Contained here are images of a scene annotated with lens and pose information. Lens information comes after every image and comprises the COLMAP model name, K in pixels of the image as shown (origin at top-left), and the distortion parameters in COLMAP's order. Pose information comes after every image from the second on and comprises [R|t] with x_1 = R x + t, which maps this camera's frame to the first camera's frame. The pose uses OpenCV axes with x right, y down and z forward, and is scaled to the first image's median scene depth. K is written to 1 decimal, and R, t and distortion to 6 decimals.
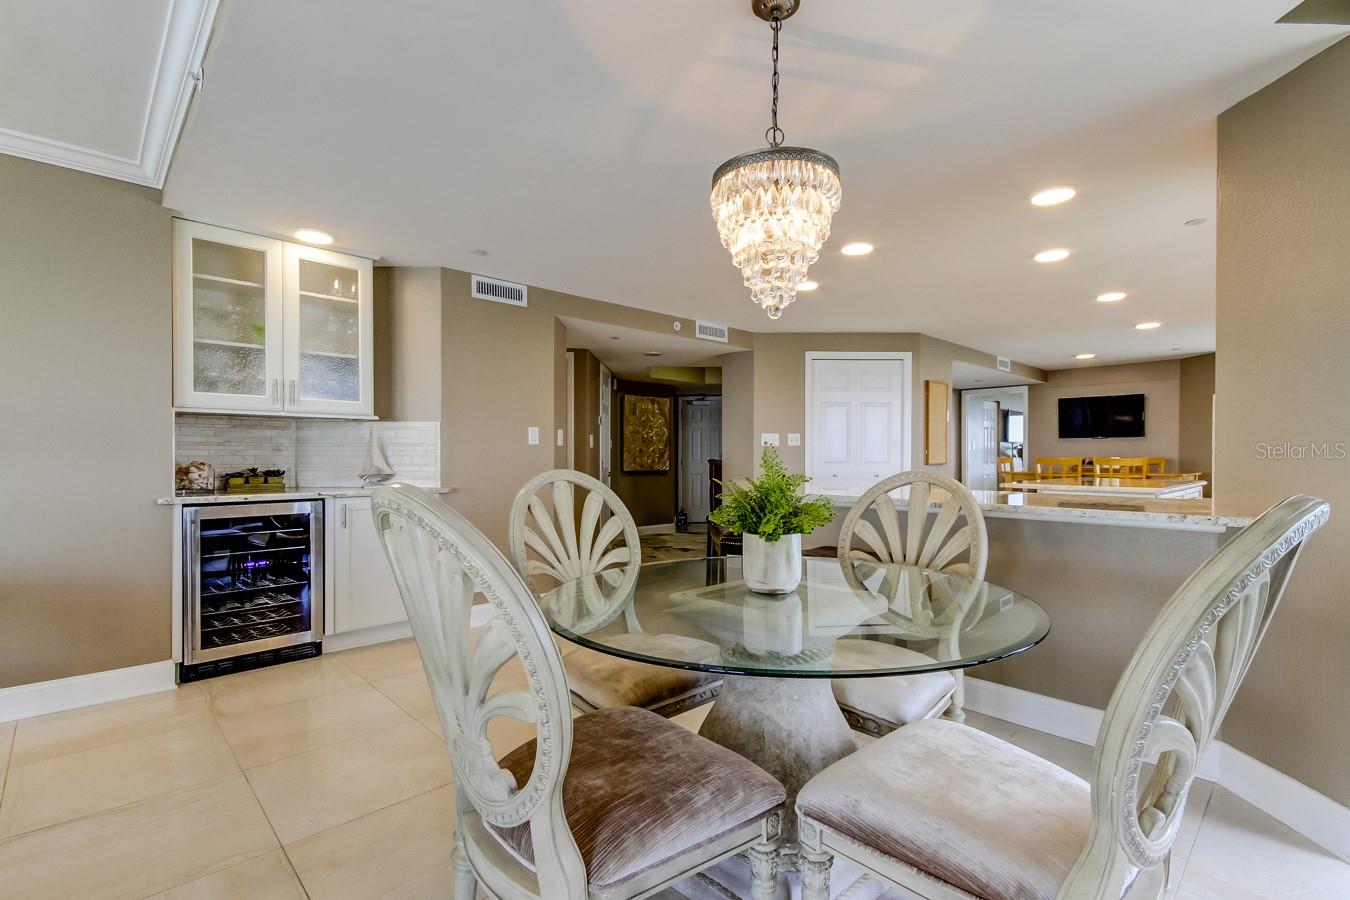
lens RADIAL K [[624.3, 0, 665.7], [0, 624.3, 458.9], [0, 0, 1]] dist [0.015221, -0.001158]
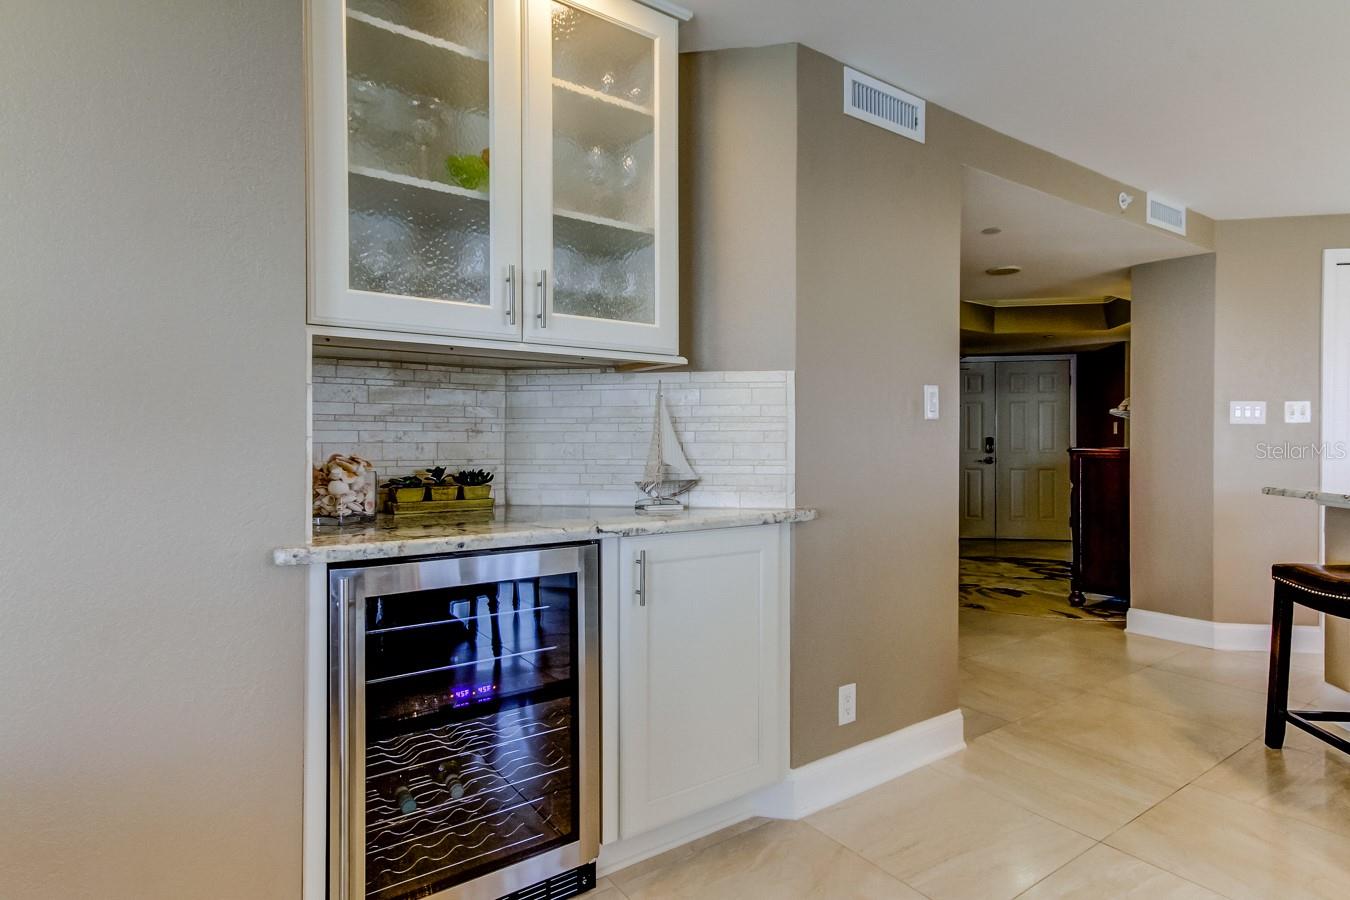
lens RADIAL K [[734.4, 0, 678.7], [0, 734.4, 450.0], [0, 0, 1]] dist [0.001277, -0.000606]
pose [[0.990558, -0.000679, -0.137094, -0.390637], [0.001327, 0.999988, 0.004636, -0.001738], [0.137089, -0.004774, 0.990547, 0.457619]]
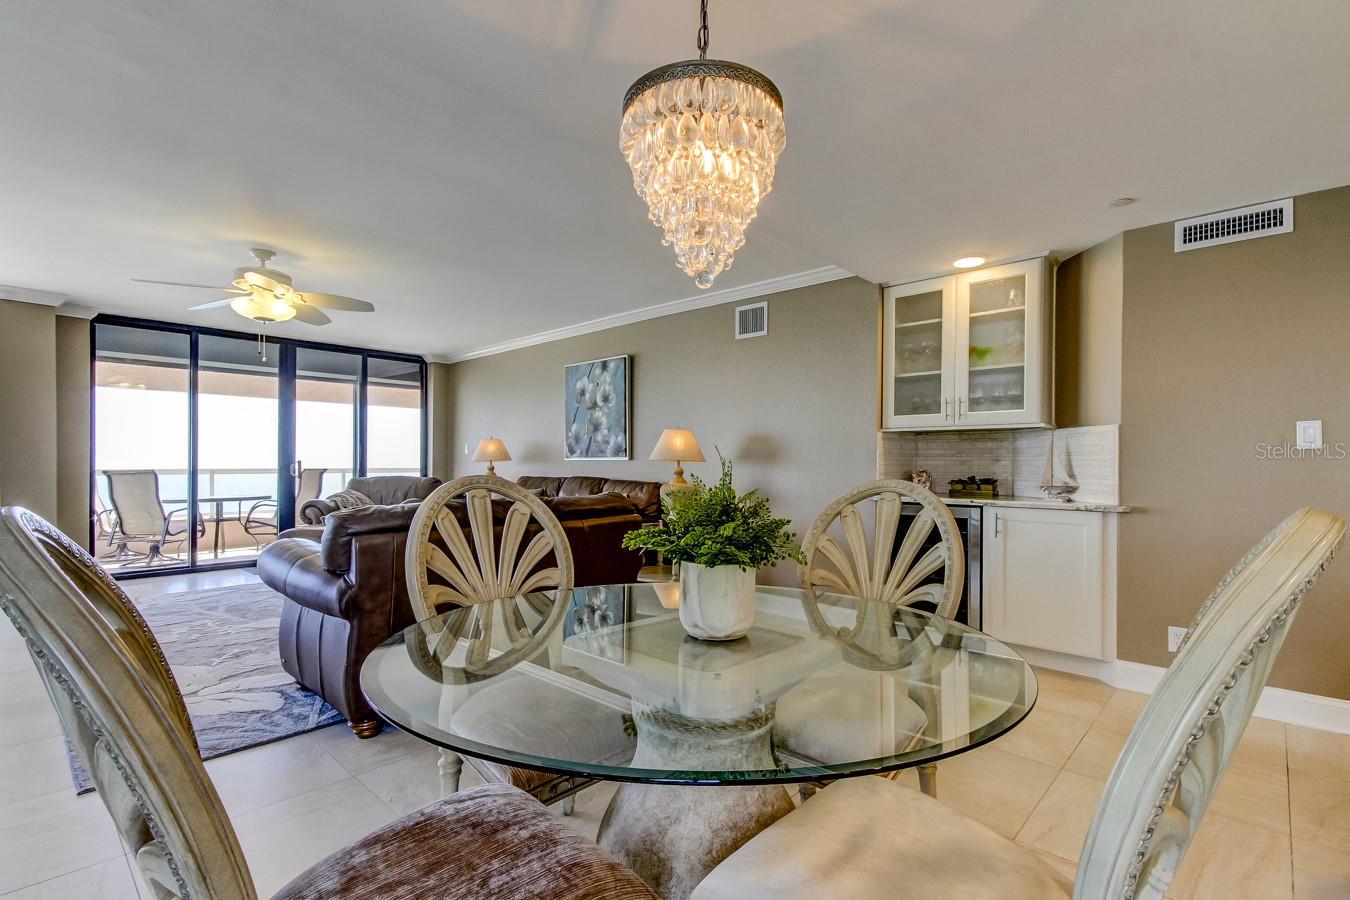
lens RADIAL K [[624.3, 0, 685.5], [0, 624.3, 470.5], [0, 0, 1]] dist [0.015221, -0.001158]
pose [[0.076583, 0.011487, -0.996997, 0.431673], [-0.009173, 0.999899, 0.010816, -0.002996], [0.997021, 0.008317, 0.076680, 0.396170]]
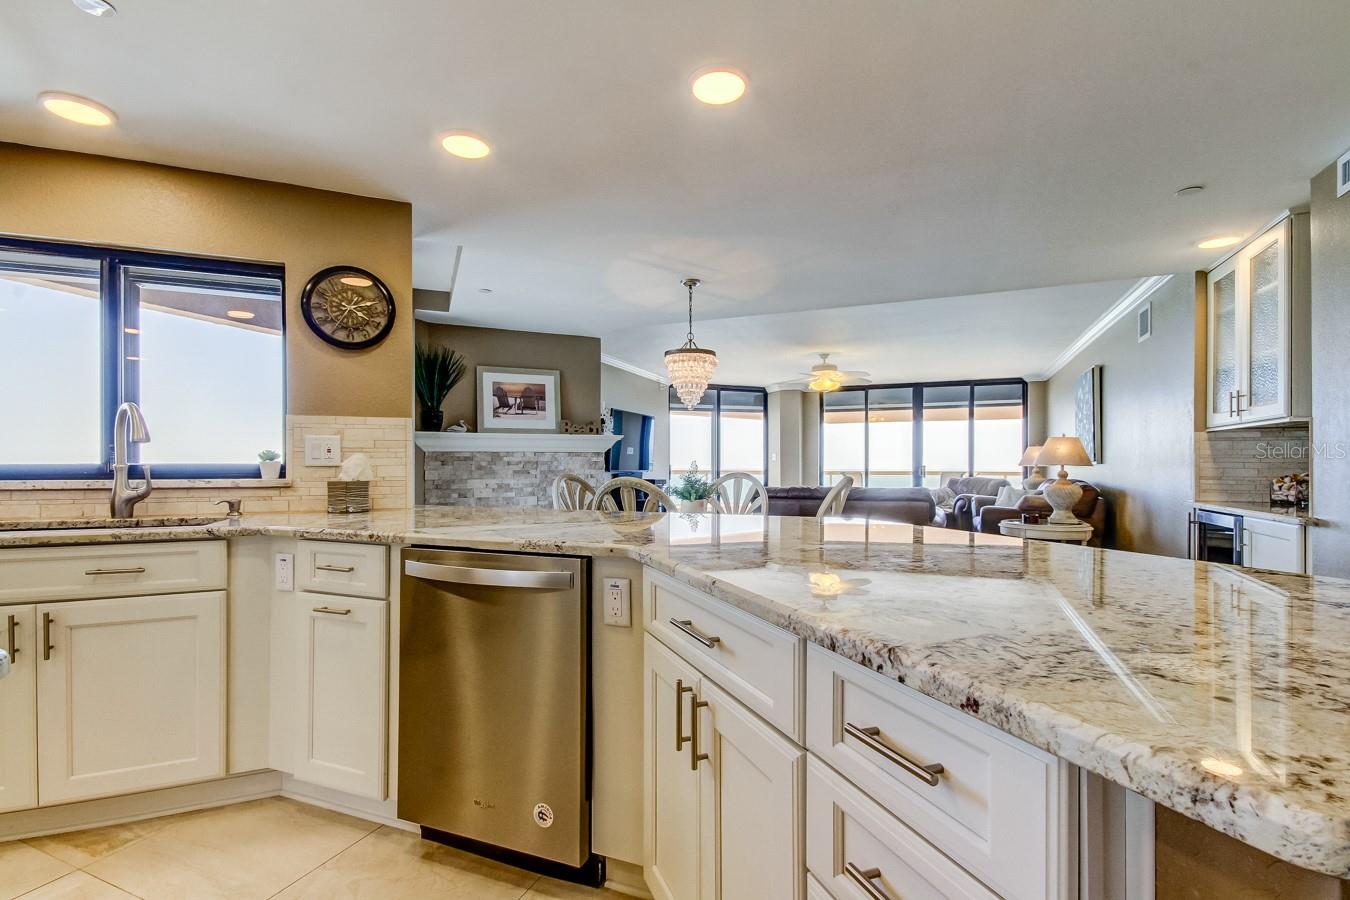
lens RADIAL K [[624.3, 0, 683.7], [0, 624.3, 462.9], [0, 0, 1]] dist [0.015221, -0.001158]
pose [[-0.910889, -0.004362, -0.412628, 0.536684], [-0.005133, 0.999987, 0.000759, -0.008988], [0.412619, 0.002810, -0.910899, 1.401312]]
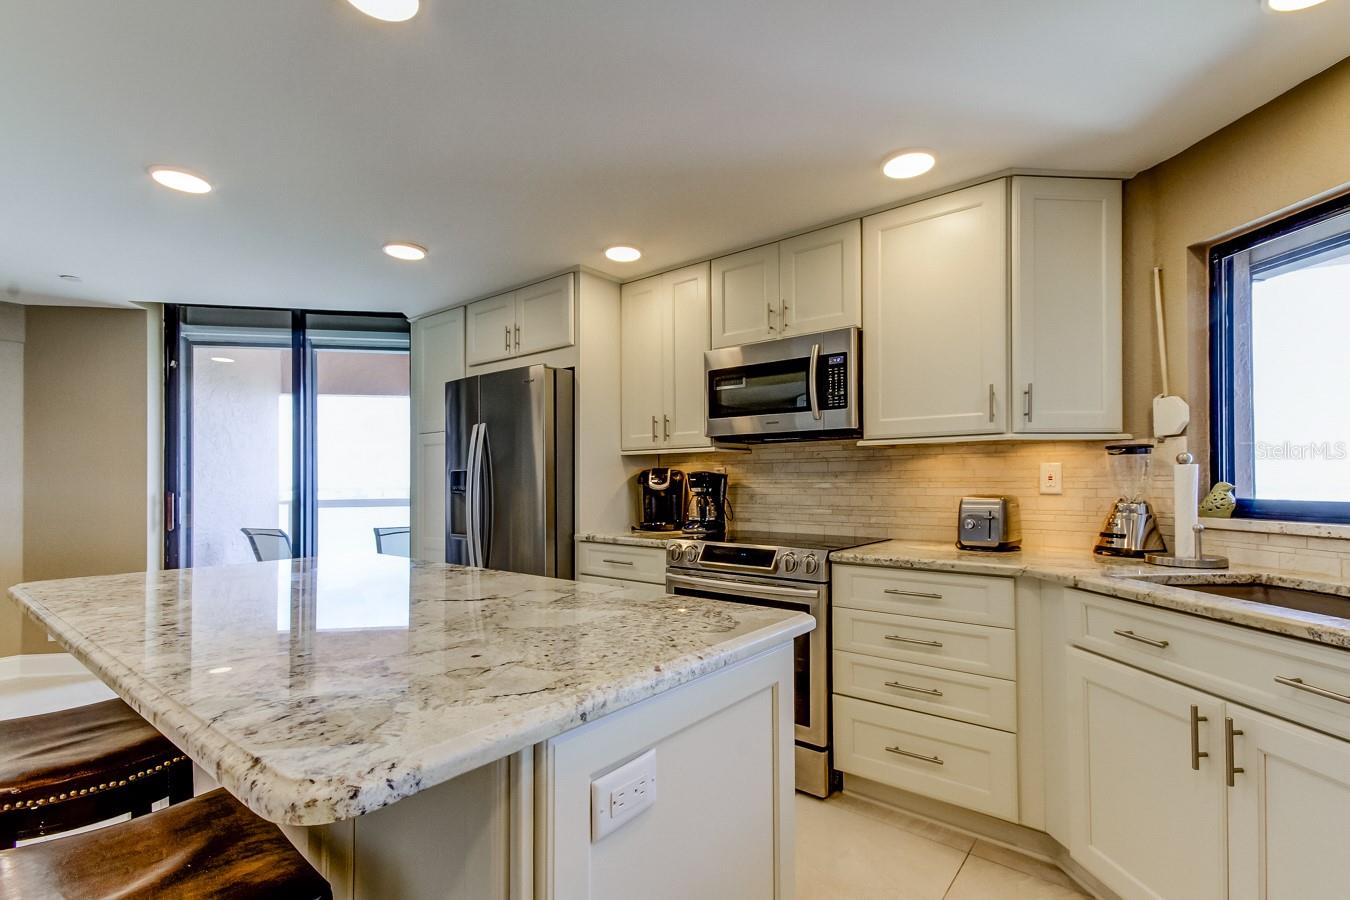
lens RADIAL K [[624.3, 0, 678.8], [0, 624.3, 476.8], [0, 0, 1]] dist [0.015221, -0.001158]
pose [[-0.142467, 0.008620, 0.989762, 0.481232], [0.008238, 0.999938, -0.007523, -0.022848], [-0.989765, 0.007082, -0.142529, 1.100467]]
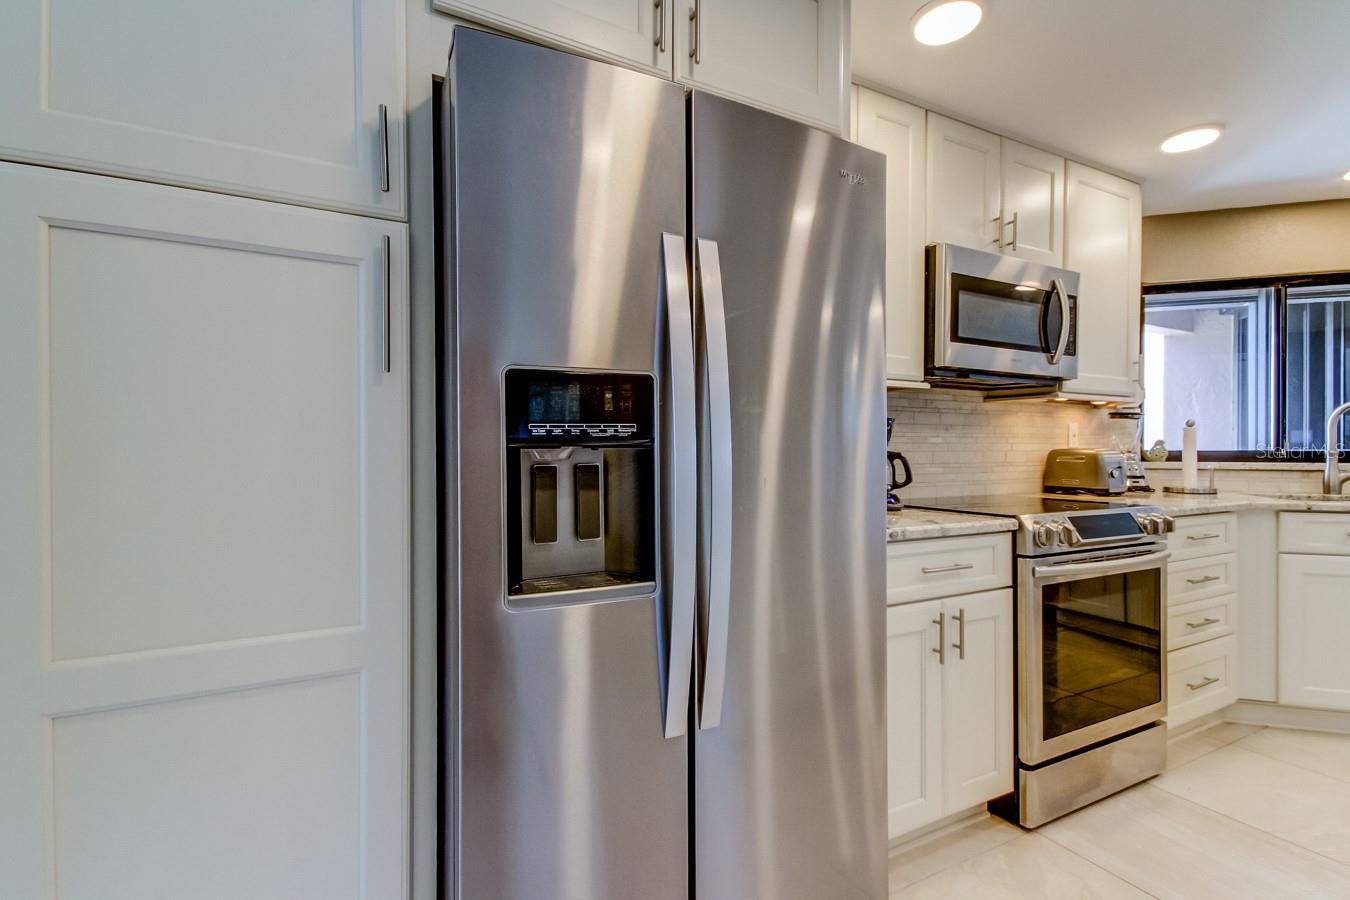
lens RADIAL K [[624.3, 0, 674.5], [0, 624.3, 453.9], [0, 0, 1]] dist [0.015221, -0.001158]
pose [[-0.965491, -0.003939, 0.260408, 1.359000], [-0.000767, 0.999924, 0.012280, -0.009019], [-0.260437, 0.011656, -0.965421, 1.551567]]
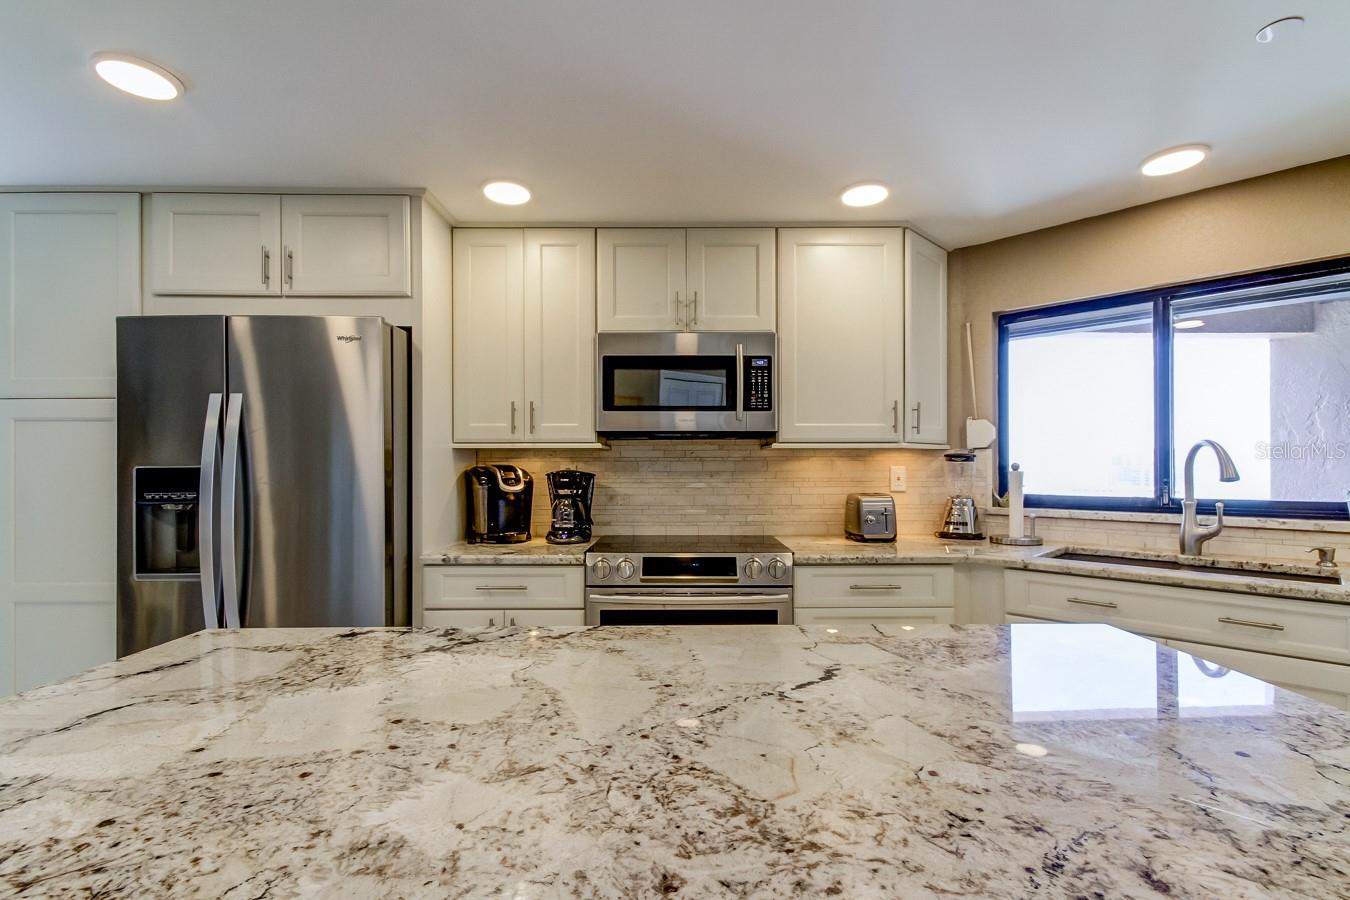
lens RADIAL K [[624.3, 0, 685.8], [0, 624.3, 462.3], [0, 0, 1]] dist [0.015221, -0.001158]
pose [[-0.734313, 0.006702, 0.678777, 0.727898], [0.005120, 0.999977, -0.004335, -0.042032], [-0.678791, 0.000292, -0.734331, 1.395138]]
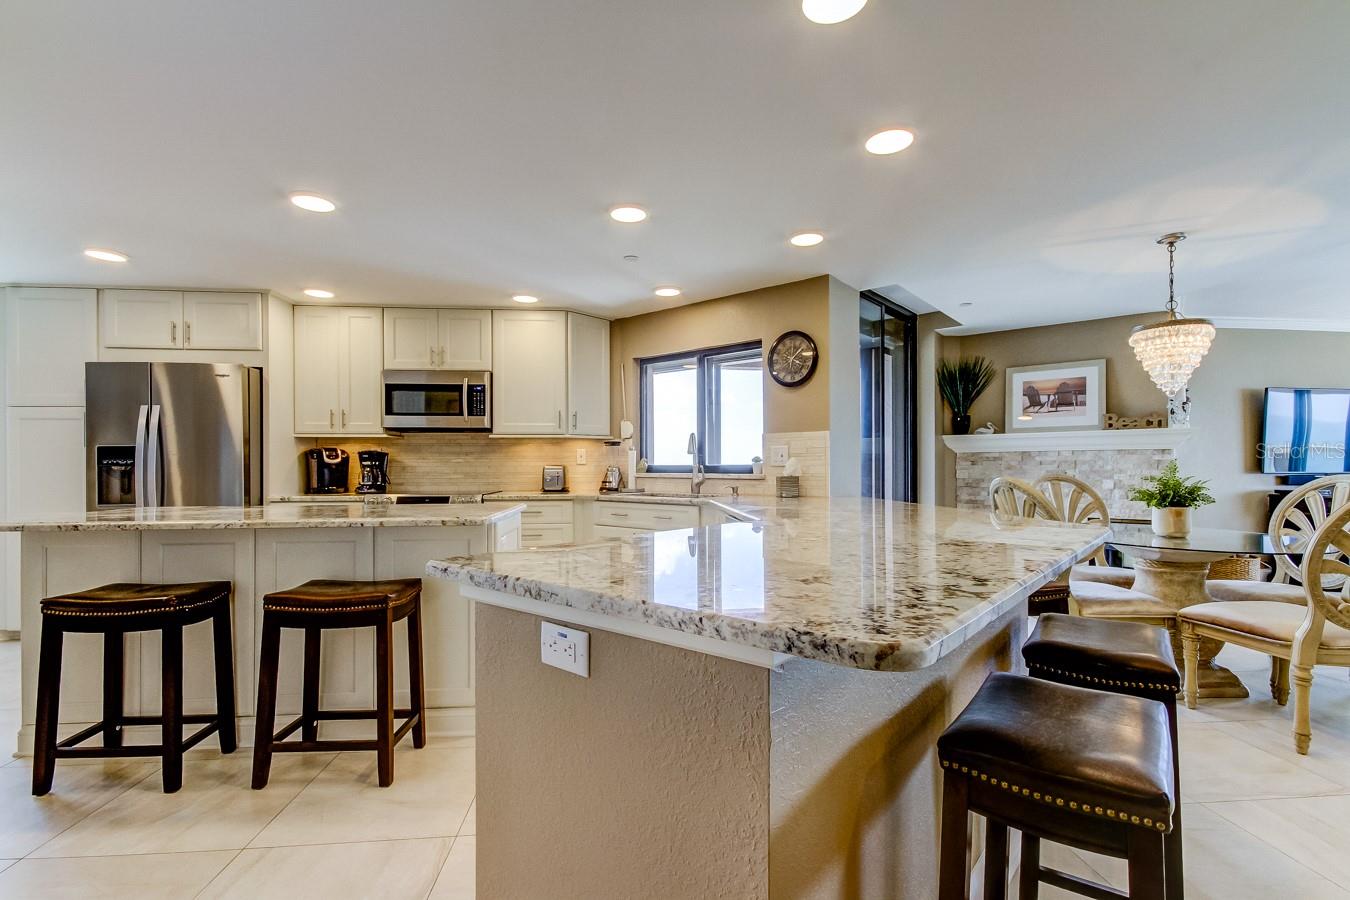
lens RADIAL K [[624.3, 0, 684.5], [0, 624.3, 464.3], [0, 0, 1]] dist [0.015221, -0.001158]
pose [[-0.787824, 0.001973, 0.615898, 0.077911], [0.005060, 0.999982, 0.003269, -0.009987], [-0.615880, 0.005691, -0.787819, 1.538899]]
